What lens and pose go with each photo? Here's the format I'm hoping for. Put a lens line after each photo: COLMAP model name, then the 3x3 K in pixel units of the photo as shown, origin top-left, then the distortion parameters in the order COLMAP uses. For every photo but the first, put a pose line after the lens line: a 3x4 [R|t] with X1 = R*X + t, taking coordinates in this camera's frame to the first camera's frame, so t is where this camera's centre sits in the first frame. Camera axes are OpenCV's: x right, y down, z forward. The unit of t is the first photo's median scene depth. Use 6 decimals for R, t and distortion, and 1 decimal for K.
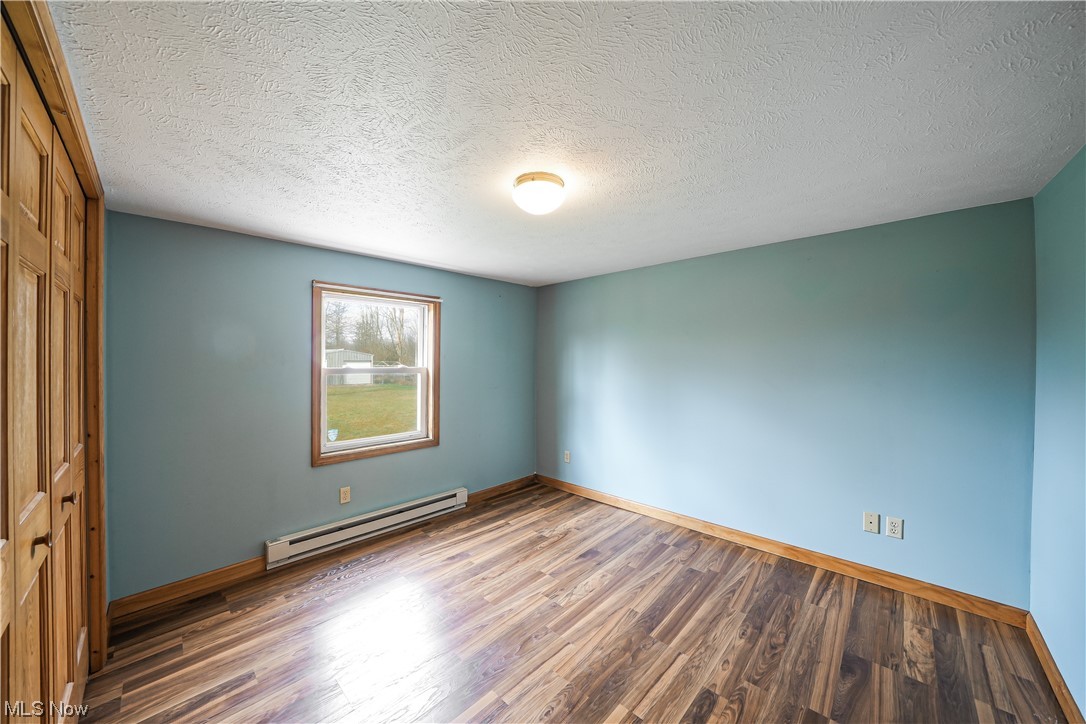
lens RADIAL K [[386.0, 0, 543.0], [0, 386.0, 362.0], [0, 0, 1]] dist [-0.027931, -0.000089]
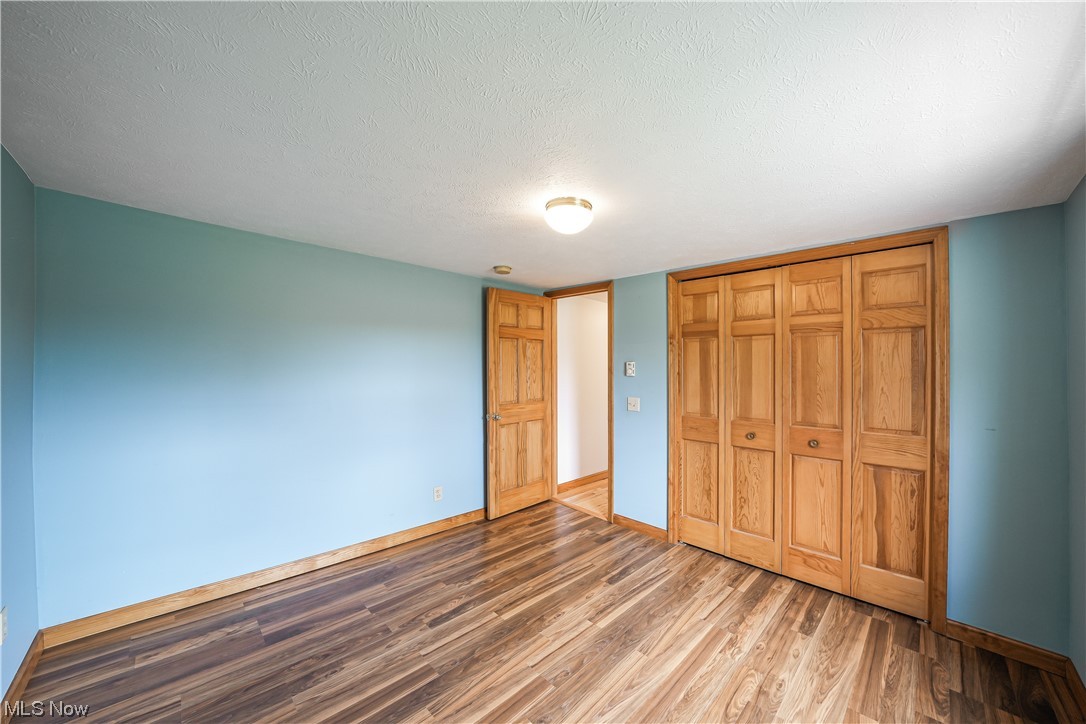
lens RADIAL K [[386.0, 0, 543.0], [0, 386.0, 362.0], [0, 0, 1]] dist [-0.027931, -0.000089]
pose [[-0.996971, -0.012342, 0.076788, -0.022344], [-0.011568, 0.999878, 0.010520, -0.029938], [-0.076909, 0.009600, -0.996992, 1.982133]]
